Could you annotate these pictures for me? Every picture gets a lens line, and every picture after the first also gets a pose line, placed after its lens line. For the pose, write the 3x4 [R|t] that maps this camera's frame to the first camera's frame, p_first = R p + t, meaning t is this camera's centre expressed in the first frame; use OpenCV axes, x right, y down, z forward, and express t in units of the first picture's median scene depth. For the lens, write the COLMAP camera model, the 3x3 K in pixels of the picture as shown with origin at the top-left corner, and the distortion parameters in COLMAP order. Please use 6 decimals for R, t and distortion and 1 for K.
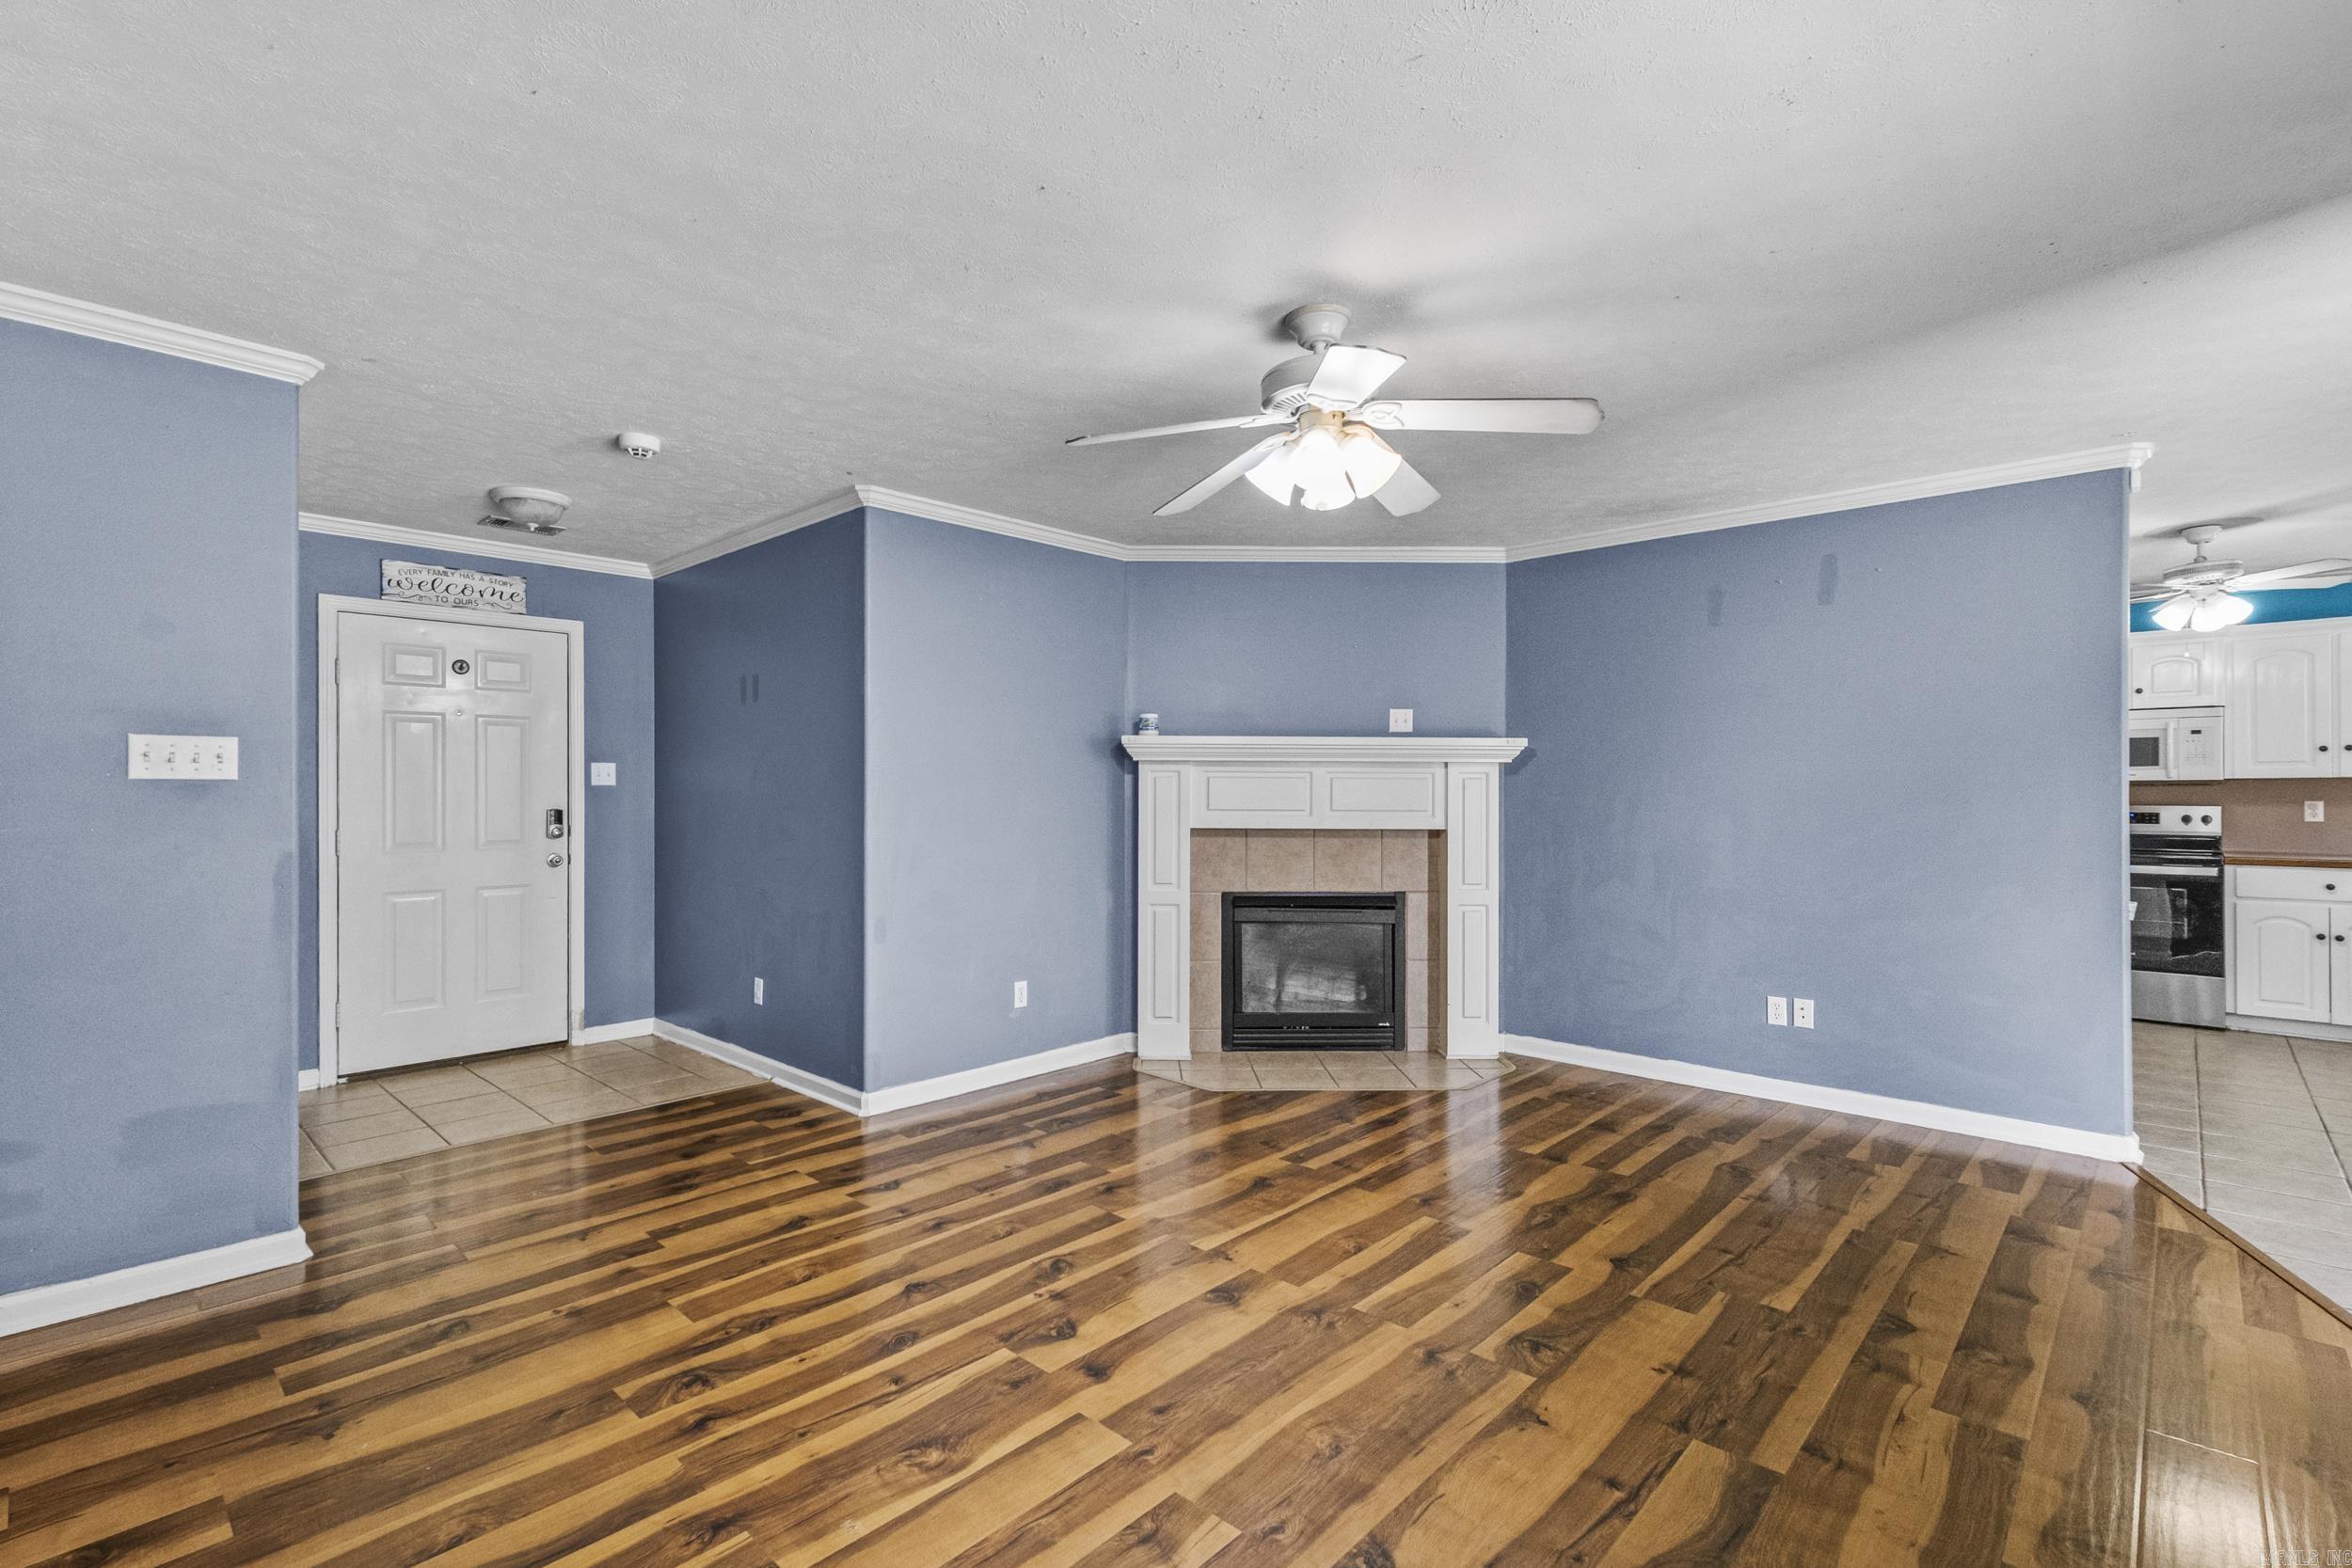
lens RADIAL K [[1038.1, 0, 1165.3], [0, 1038.1, 791.8], [0, 0, 1]] dist [0.005573, 0.000147]
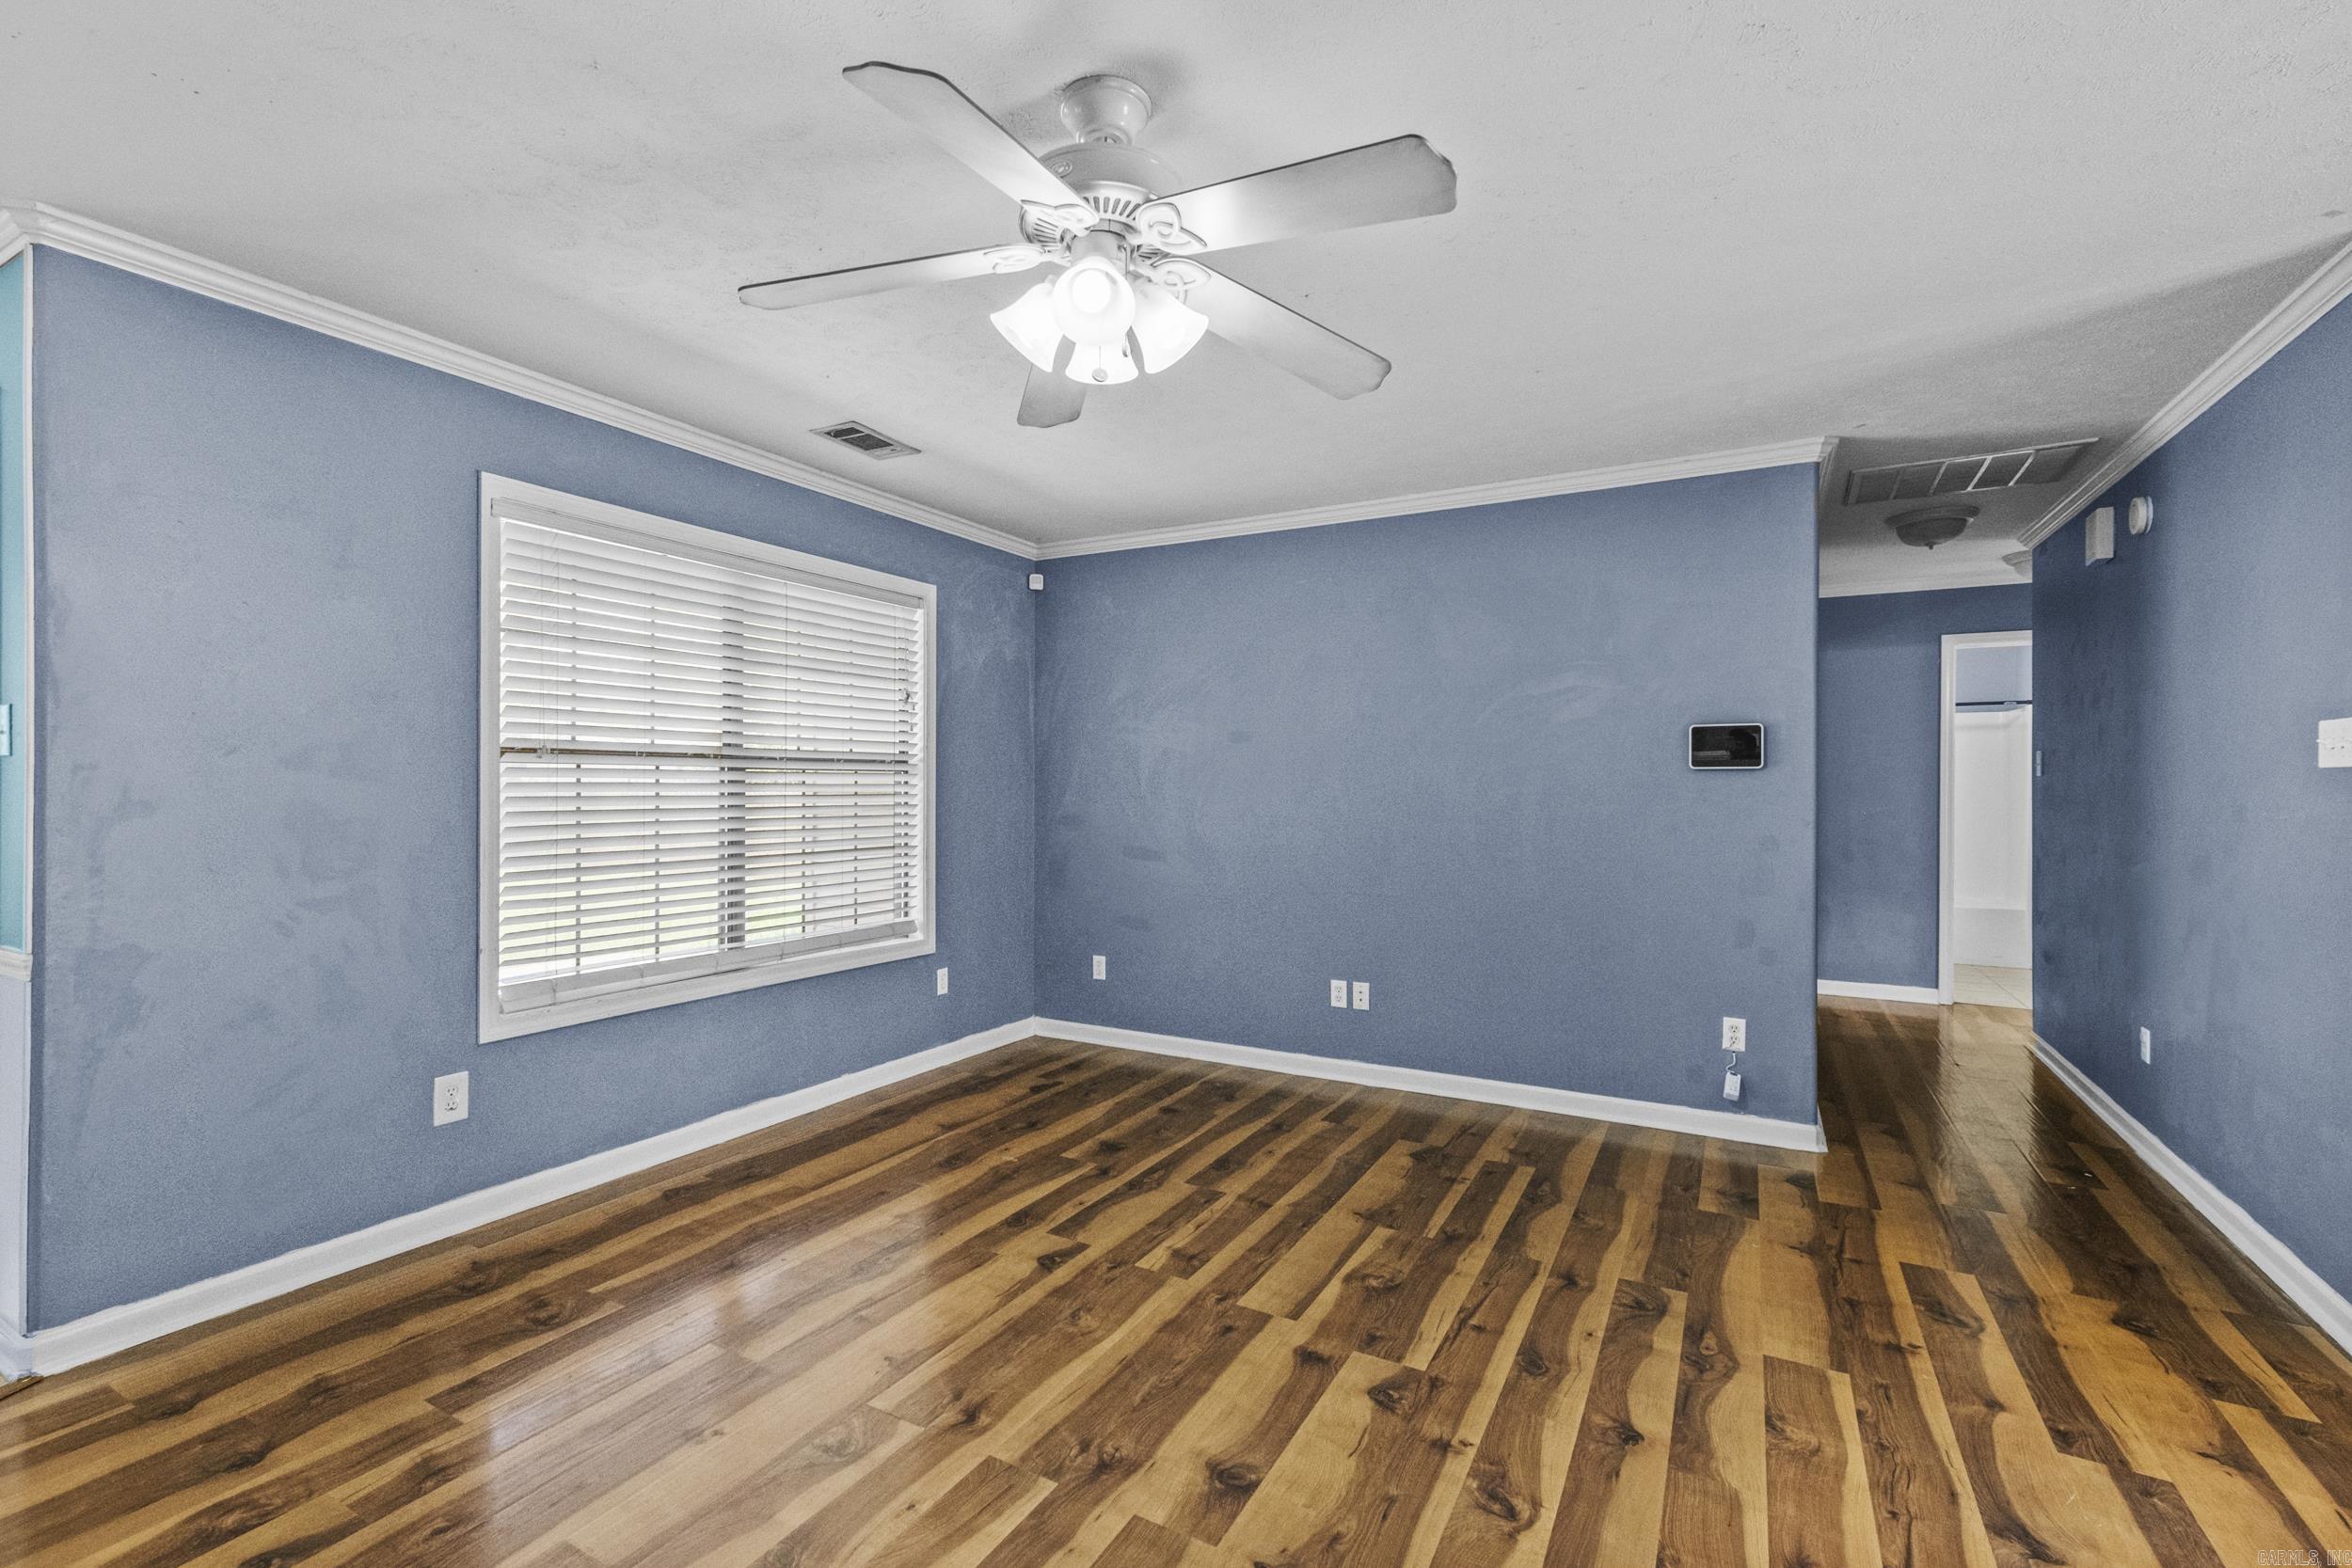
lens RADIAL K [[1038.1, 0, 1167.3], [0, 1038.1, 819.1], [0, 0, 1]] dist [0.005573, 0.000147]
pose [[-0.965192, 0.006376, -0.261465, 0.200777], [-0.001314, 0.999572, 0.029225, 0.004204], [0.261539, 0.028551, -0.964770, 1.171581]]
